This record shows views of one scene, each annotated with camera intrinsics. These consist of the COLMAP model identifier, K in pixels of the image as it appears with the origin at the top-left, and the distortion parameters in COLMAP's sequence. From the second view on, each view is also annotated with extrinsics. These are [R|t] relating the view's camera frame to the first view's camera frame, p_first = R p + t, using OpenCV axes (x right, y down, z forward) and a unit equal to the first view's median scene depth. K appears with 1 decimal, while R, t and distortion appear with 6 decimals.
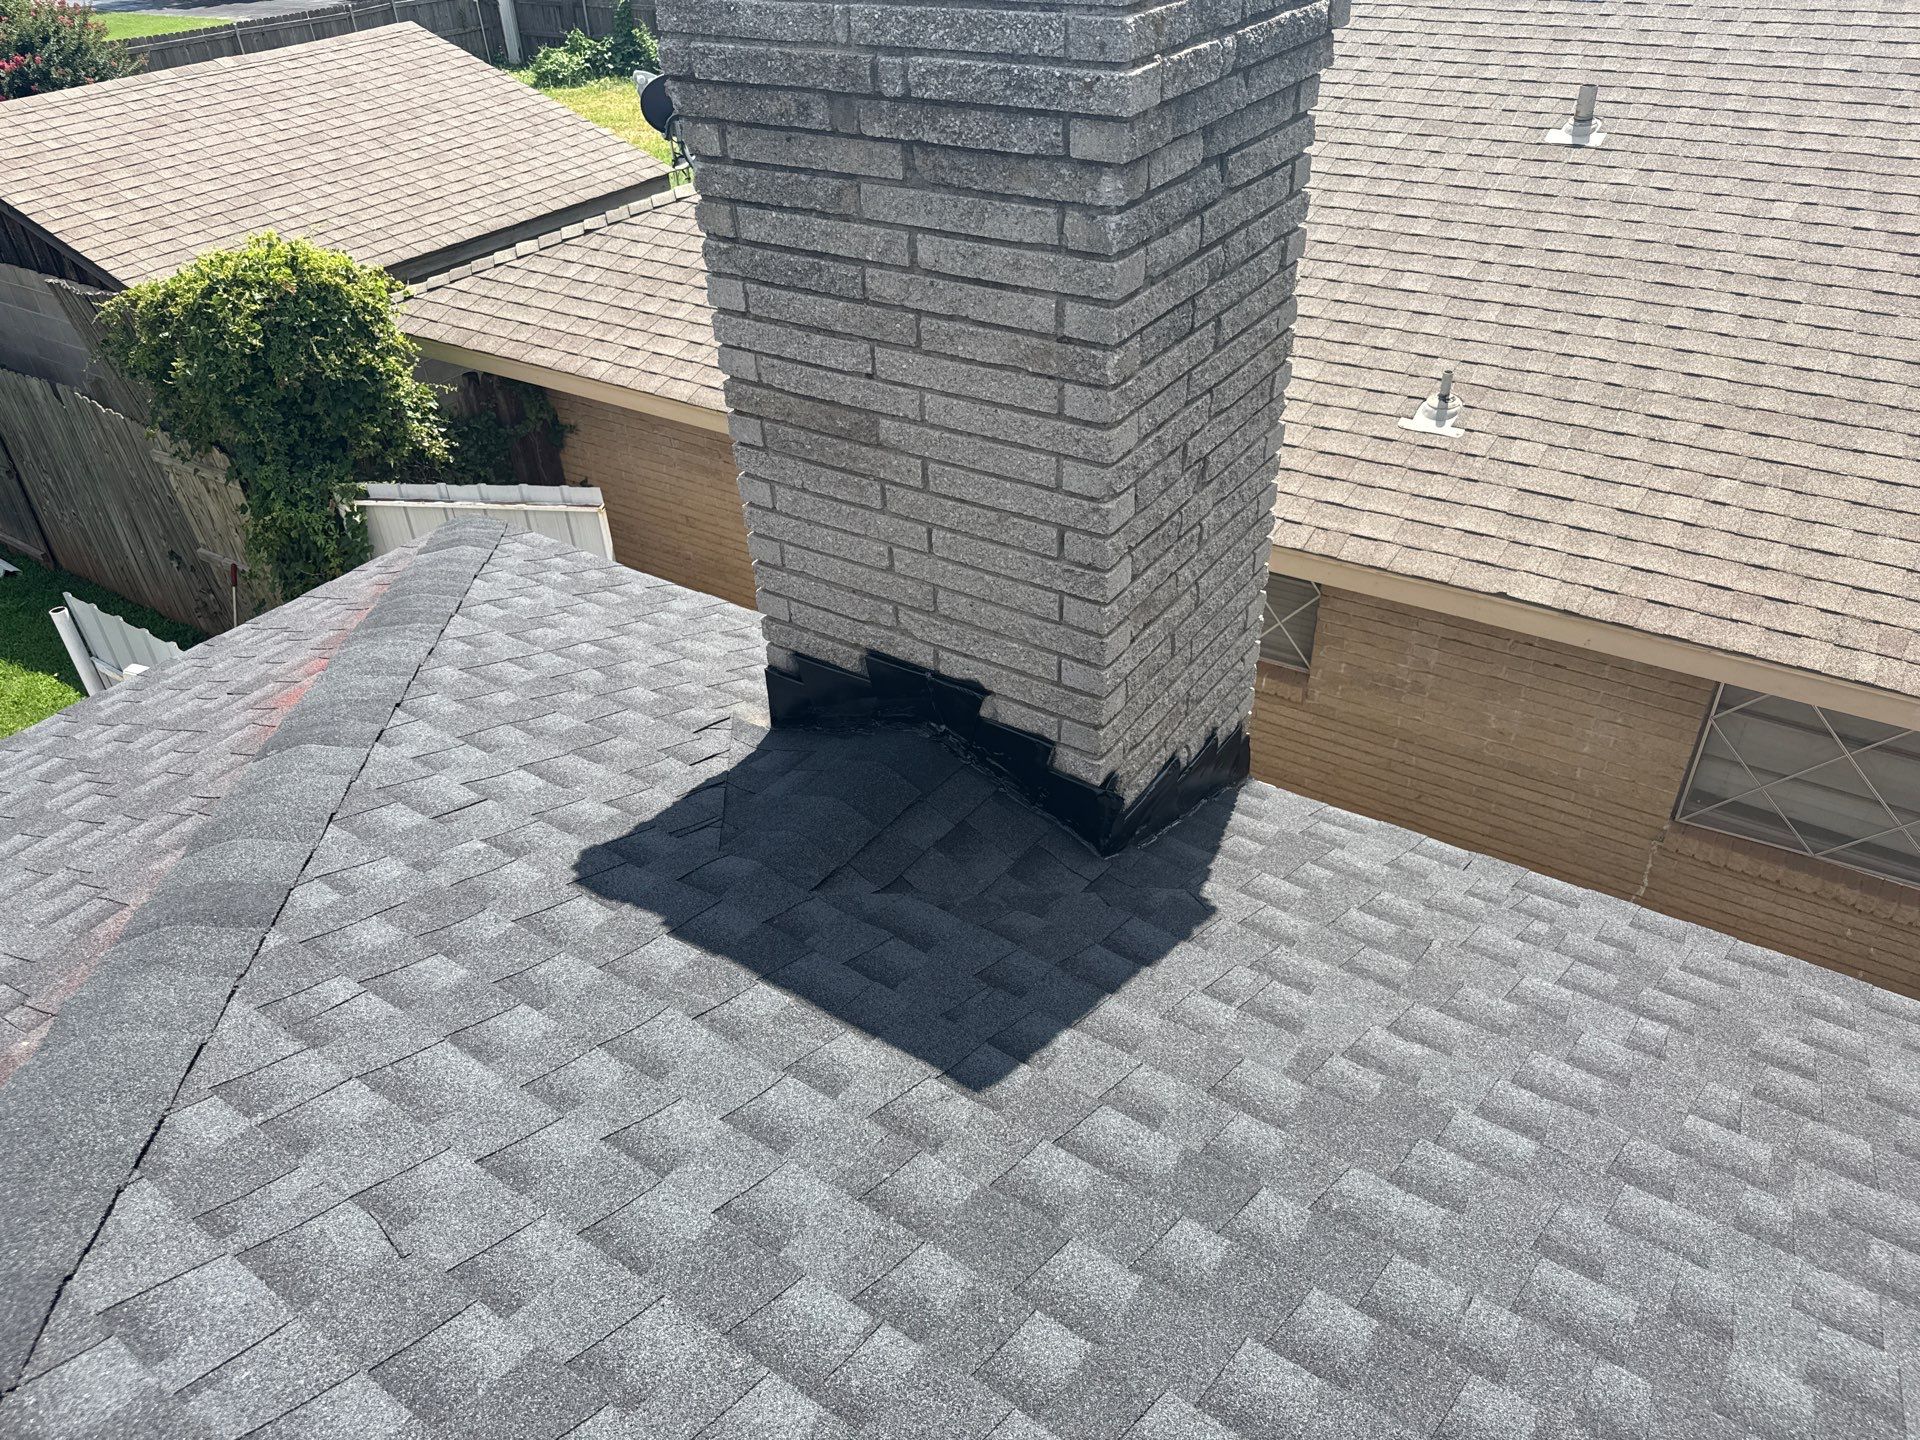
lens RADIAL K [[1417.8, 0, 943.2], [0, 1417.8, 718.0], [0, 0, 1]] dist [0.083025, -0.145432]
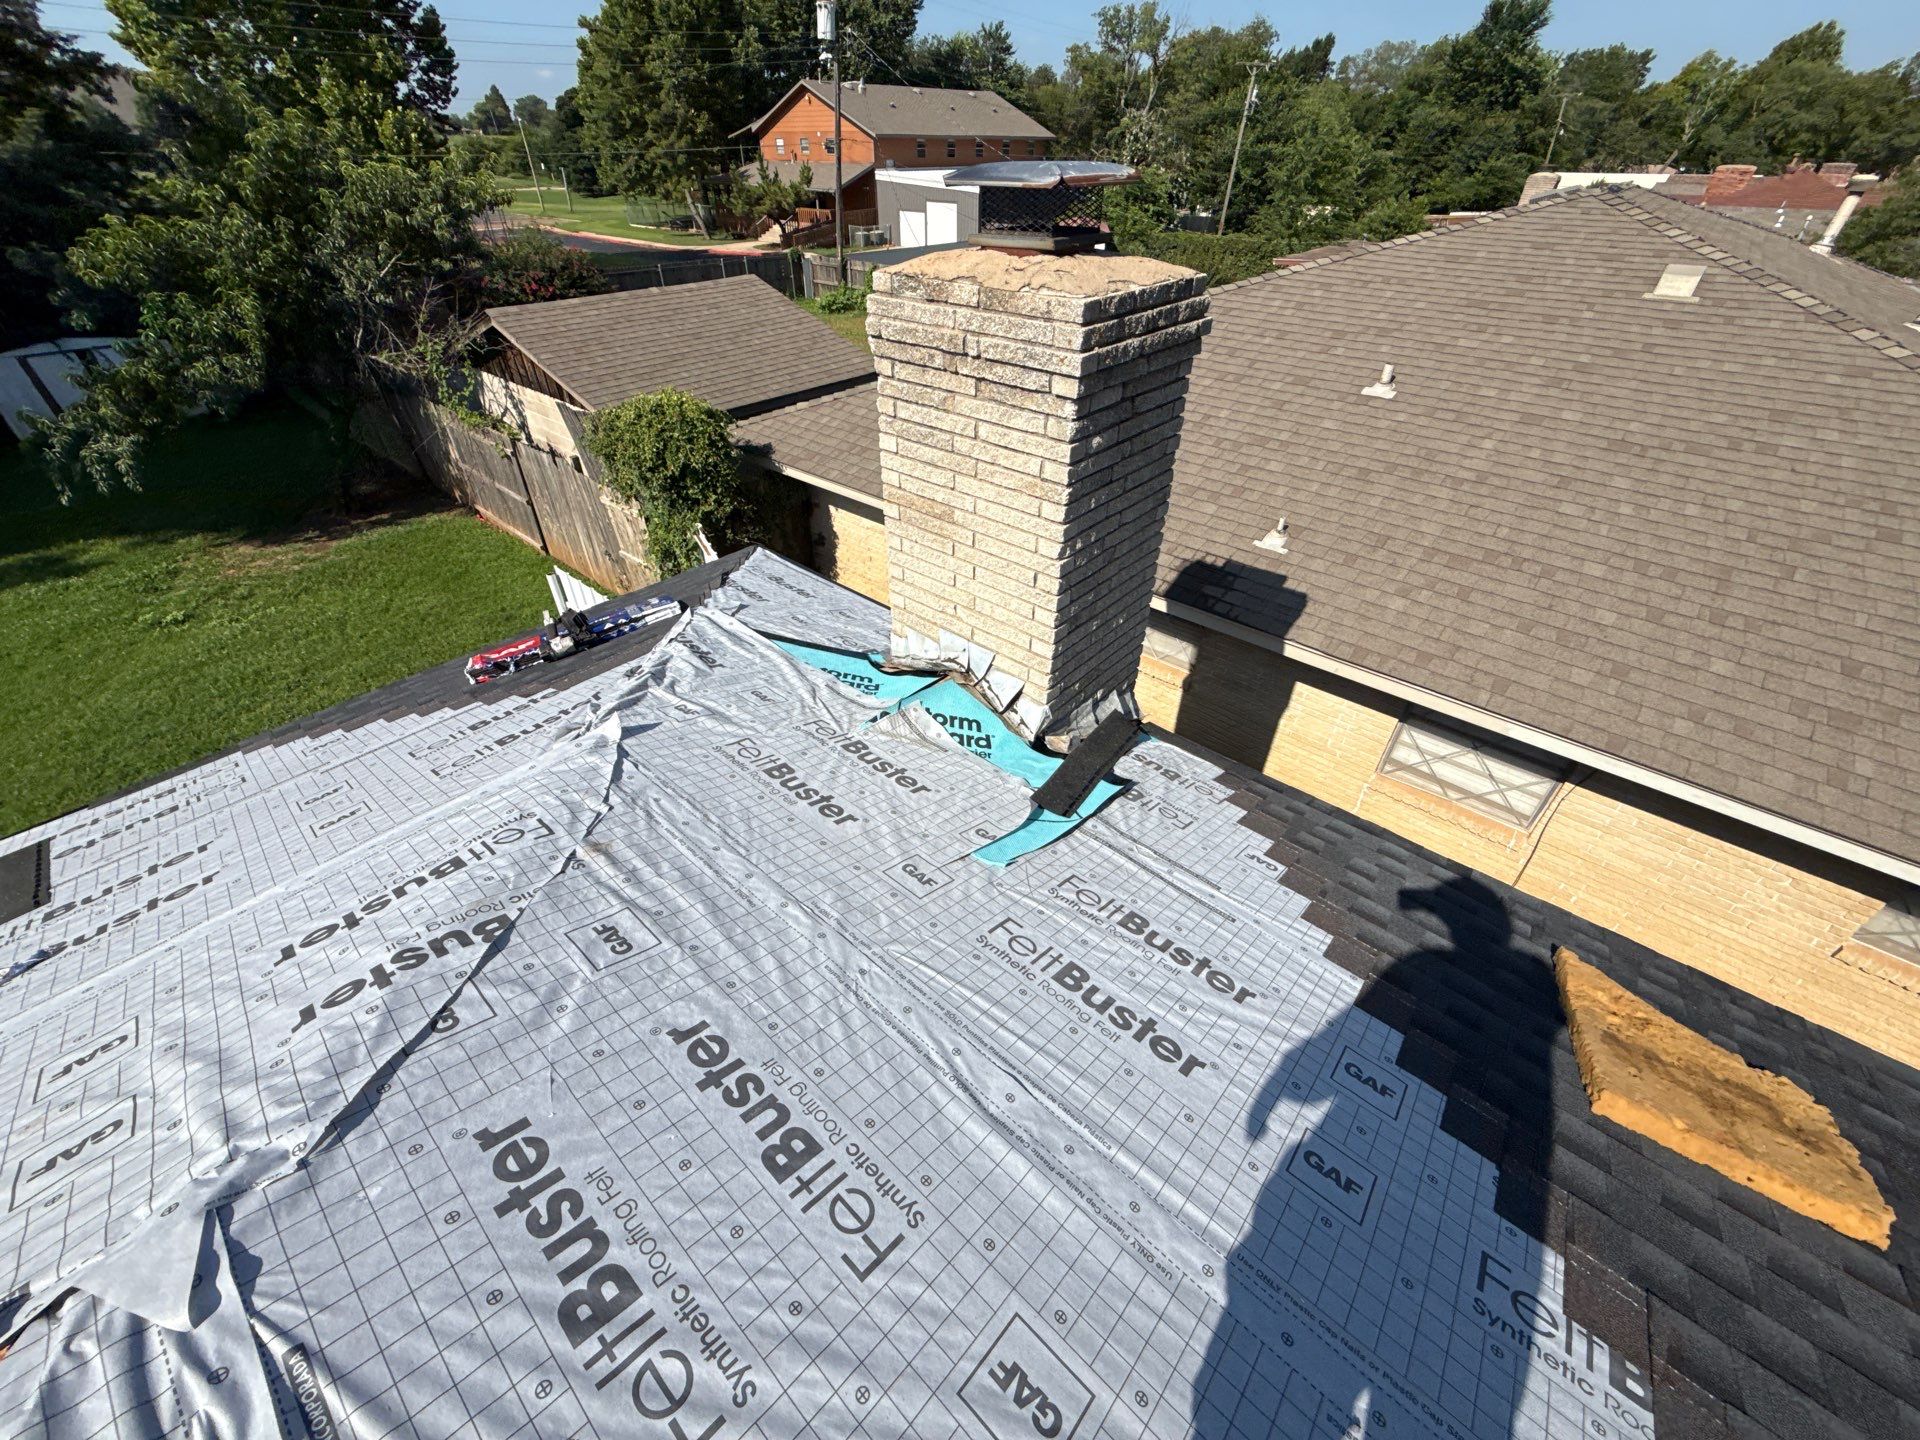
lens RADIAL K [[770.6, 0, 960.0], [0, 770.6, 720.0], [0, 0, 1]] dist [-0.000192, 0.000105]
pose [[0.993305, 0.105154, -0.047838, 0.050702], [-0.102507, 0.993223, 0.054779, 0.031455], [0.053274, -0.049508, 0.997352, -0.134193]]
